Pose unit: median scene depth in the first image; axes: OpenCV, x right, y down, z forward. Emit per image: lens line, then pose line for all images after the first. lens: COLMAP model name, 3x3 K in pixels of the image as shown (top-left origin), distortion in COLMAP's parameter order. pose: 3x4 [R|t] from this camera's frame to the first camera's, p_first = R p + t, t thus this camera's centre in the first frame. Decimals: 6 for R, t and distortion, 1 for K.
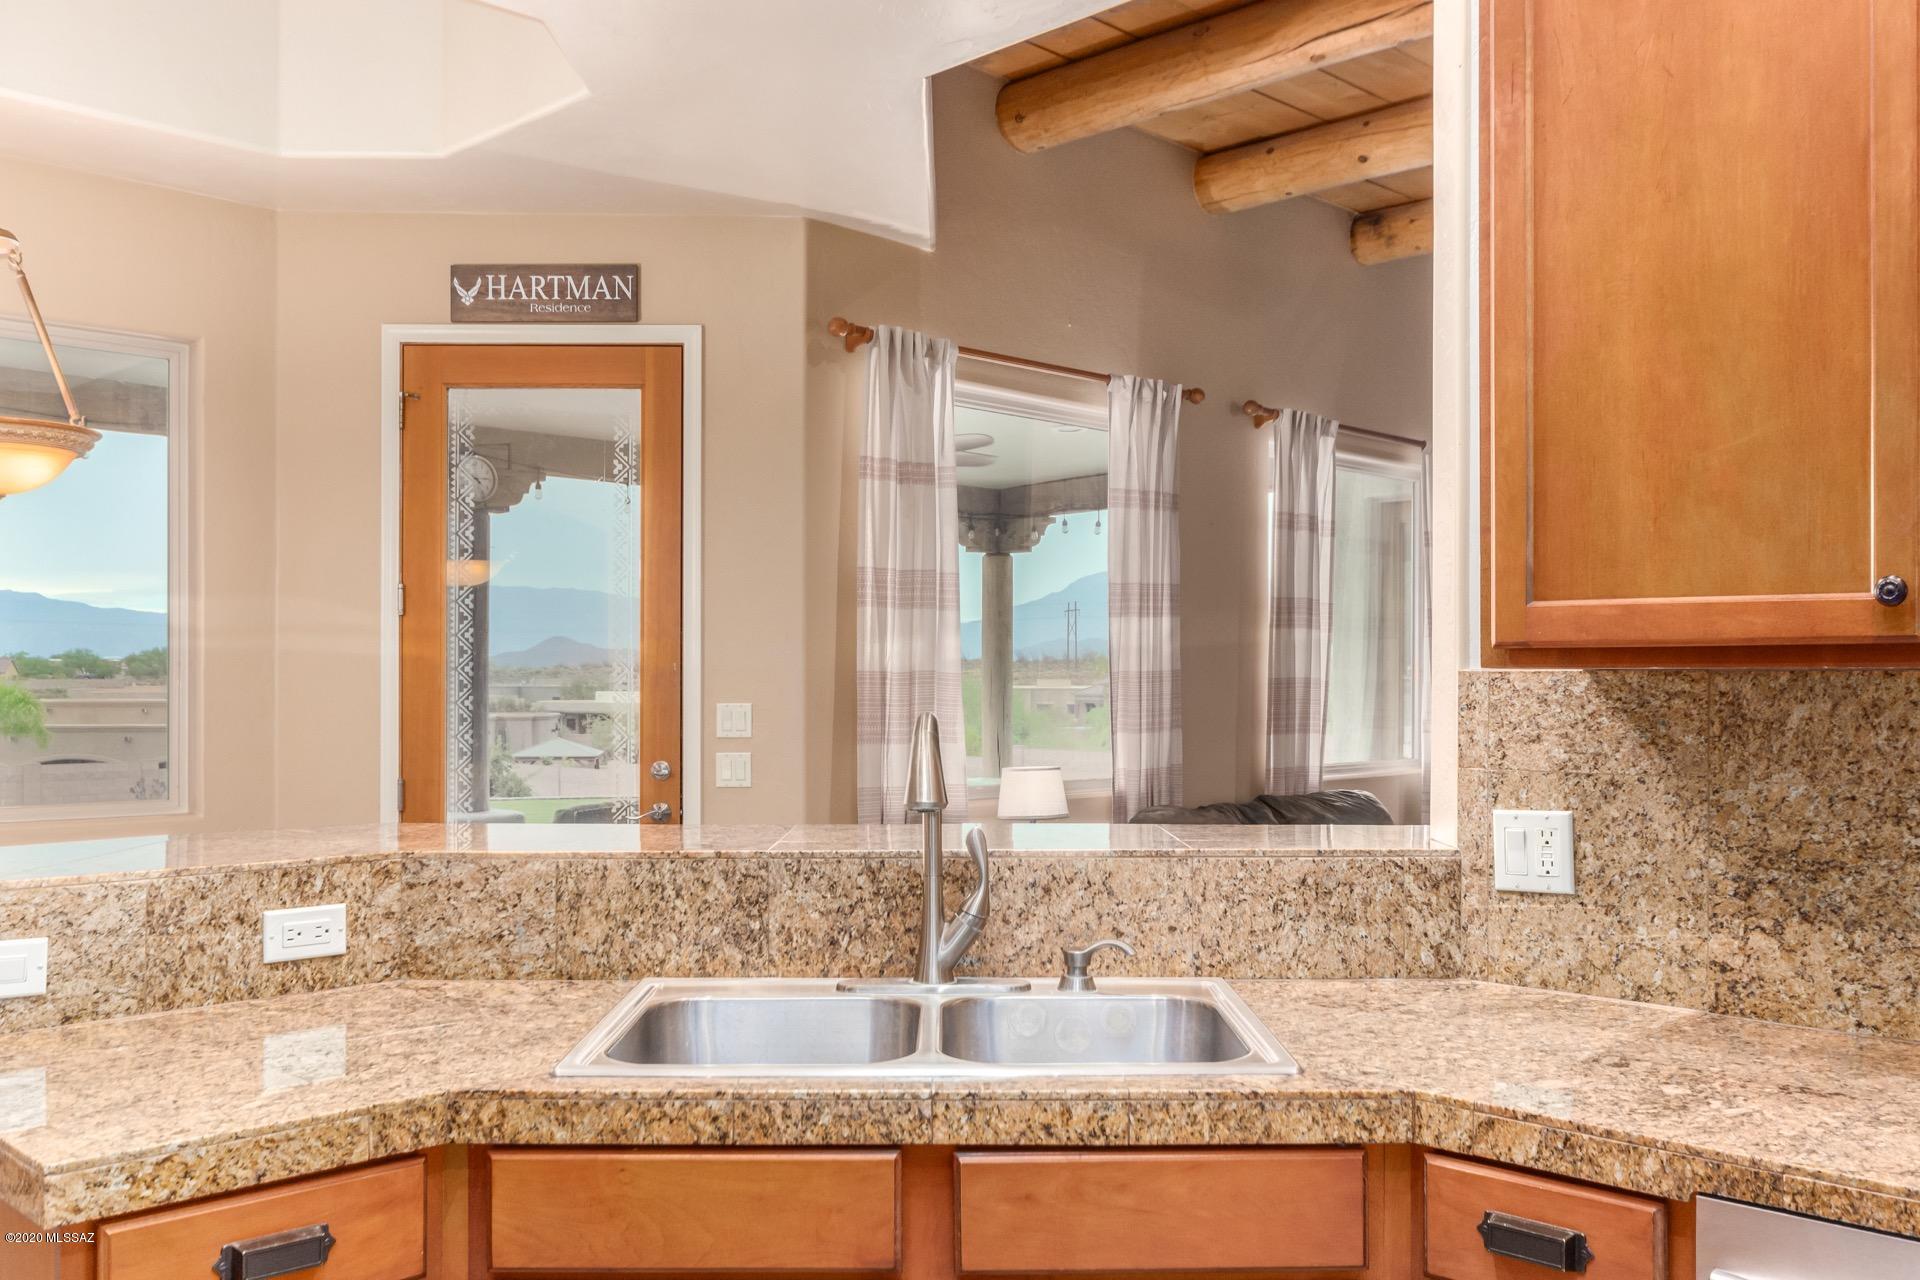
lens RADIAL K [[1693.1, 0, 961.6], [0, 1693.1, 655.3], [0, 0, 1]] dist [-0.004526, -0.008907]
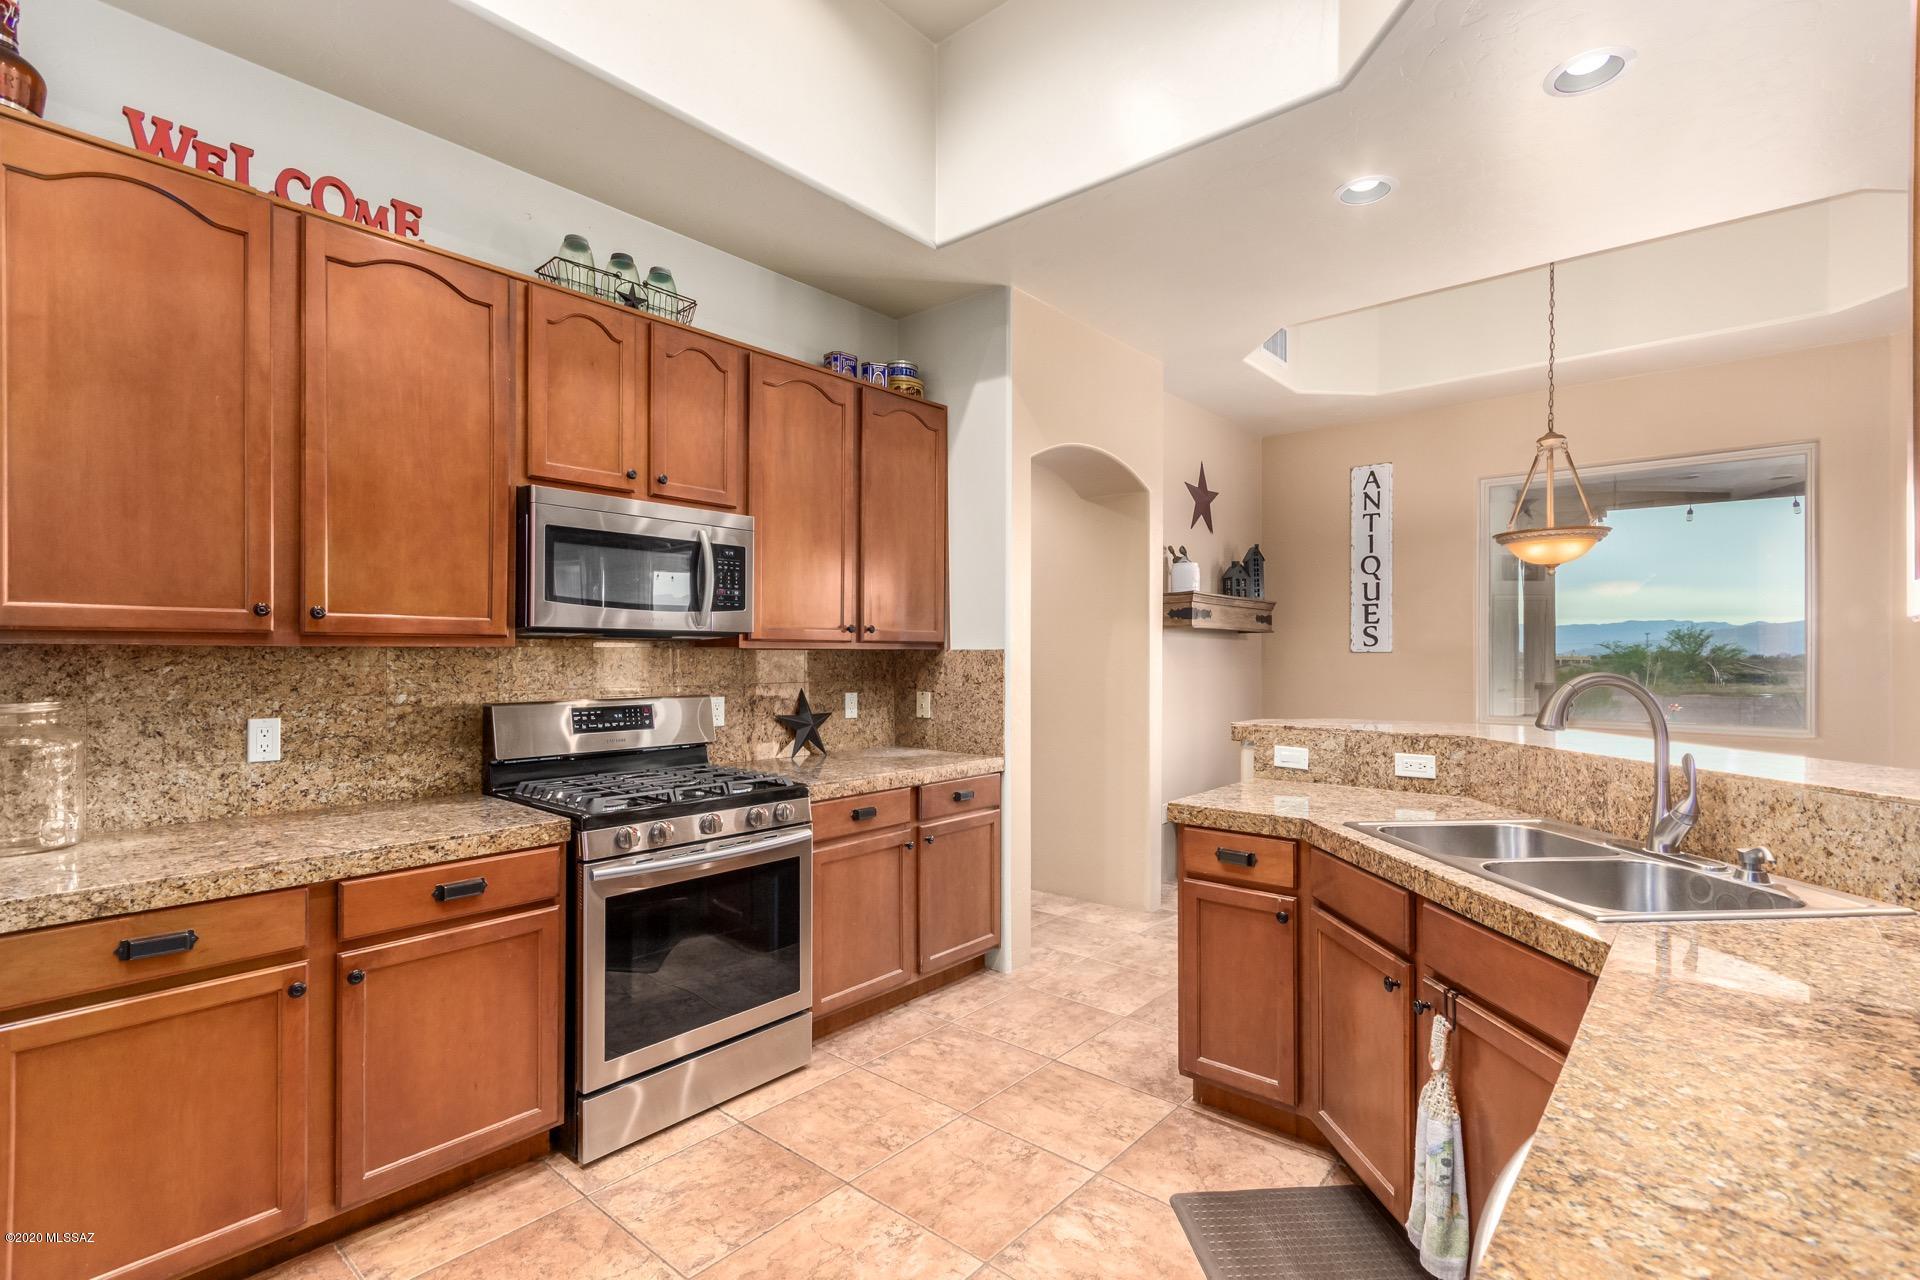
lens RADIAL K [[890.5, 0, 958.4], [0, 890.5, 646.6], [0, 0, 1]] dist [0.002495, 0.000383]
pose [[0.067174, -0.007137, -0.997716, 0.716214], [0.011171, 0.999917, -0.006401, 0.007499], [0.997679, -0.010716, 0.067248, 0.309839]]
